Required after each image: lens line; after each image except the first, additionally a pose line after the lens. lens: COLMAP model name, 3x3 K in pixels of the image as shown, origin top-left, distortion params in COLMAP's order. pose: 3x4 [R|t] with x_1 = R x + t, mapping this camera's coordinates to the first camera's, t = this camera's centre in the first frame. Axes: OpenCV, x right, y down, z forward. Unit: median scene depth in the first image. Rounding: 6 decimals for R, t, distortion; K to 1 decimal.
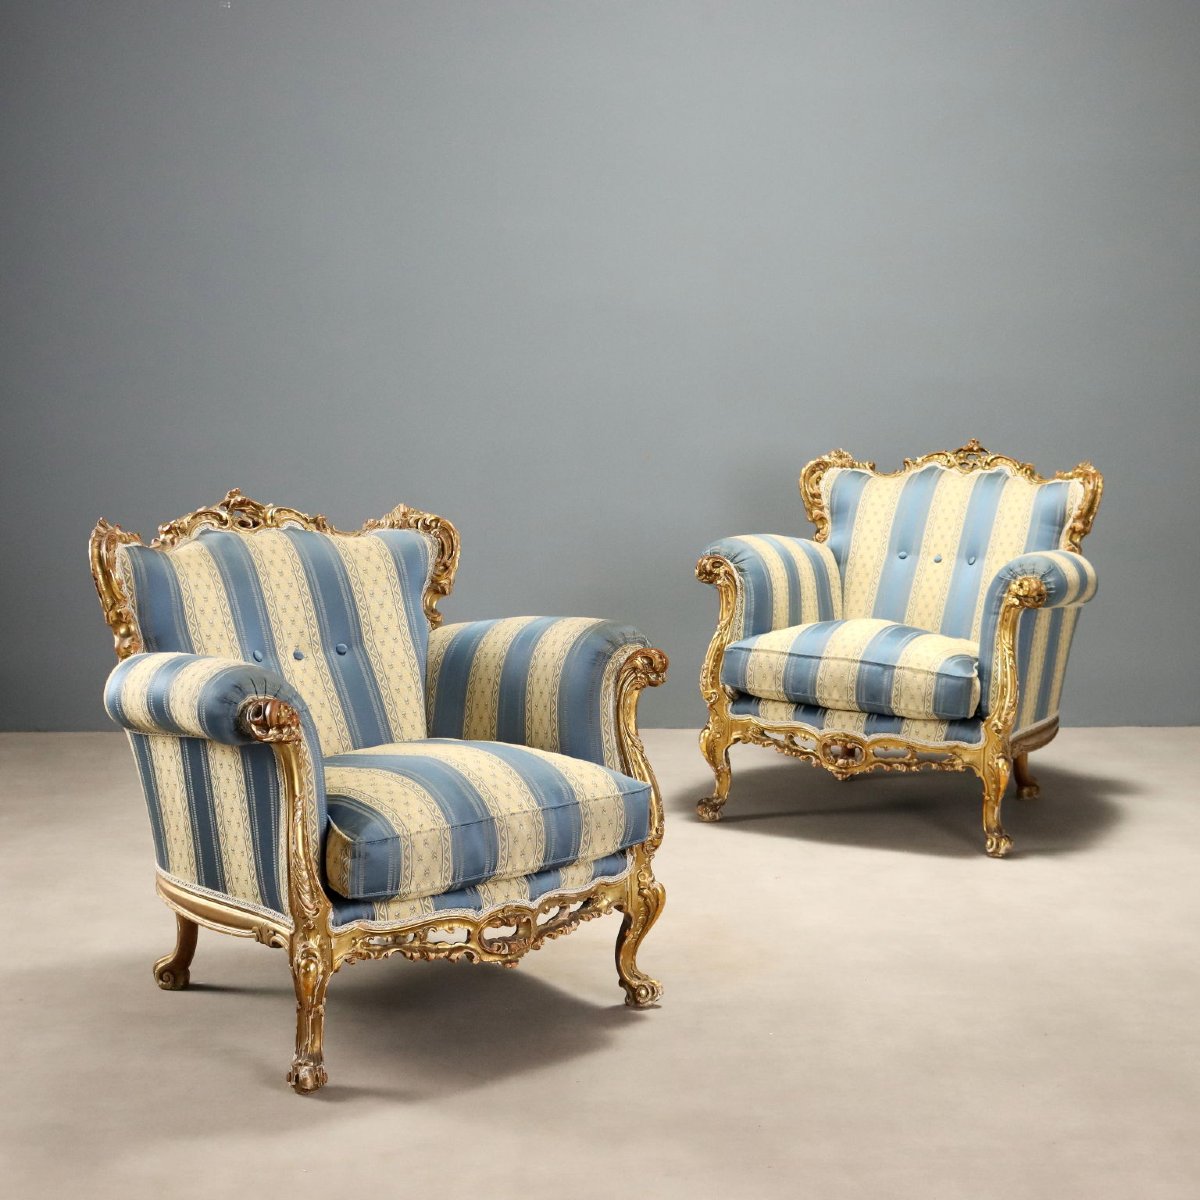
lens RADIAL K [[2403.9, 0, 597.2], [0, 2403.9, 600.0], [0, 0, 1]] dist [0.066773, 0.000000]
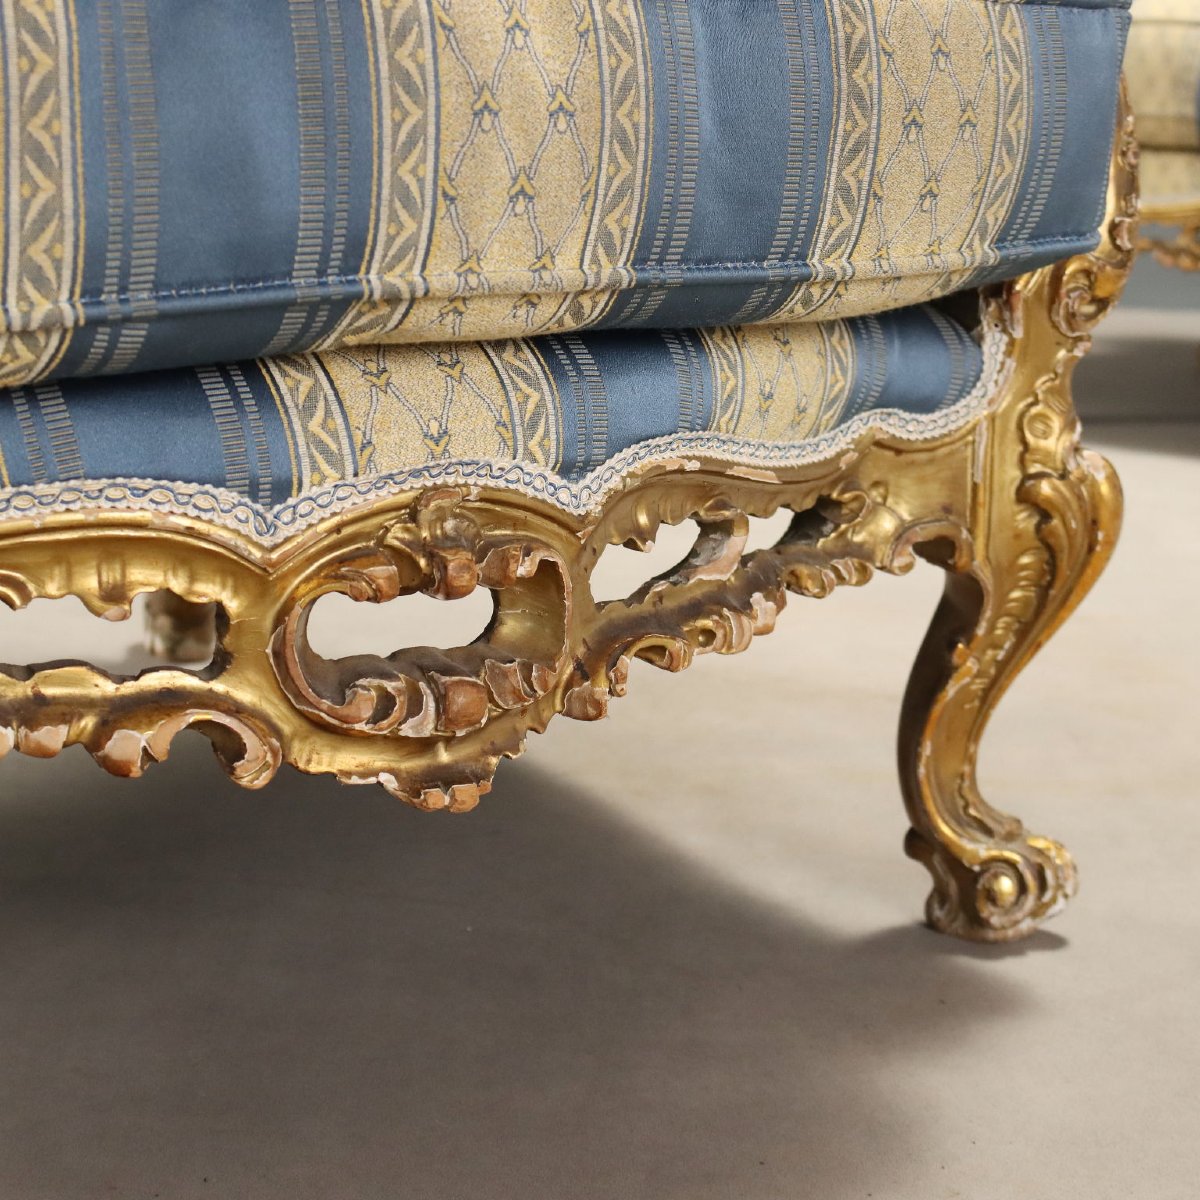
lens RADIAL K [[1767.6, 0, 601.2], [0, 1767.6, 599.5], [0, 0, 1]] dist [-0.124387, 0.000000]
pose [[0.998873, 0.036188, -0.030727, -0.019501], [-0.032726, 0.993773, 0.106512, 0.118053], [0.034390, -0.105387, 0.993836, 0.843518]]
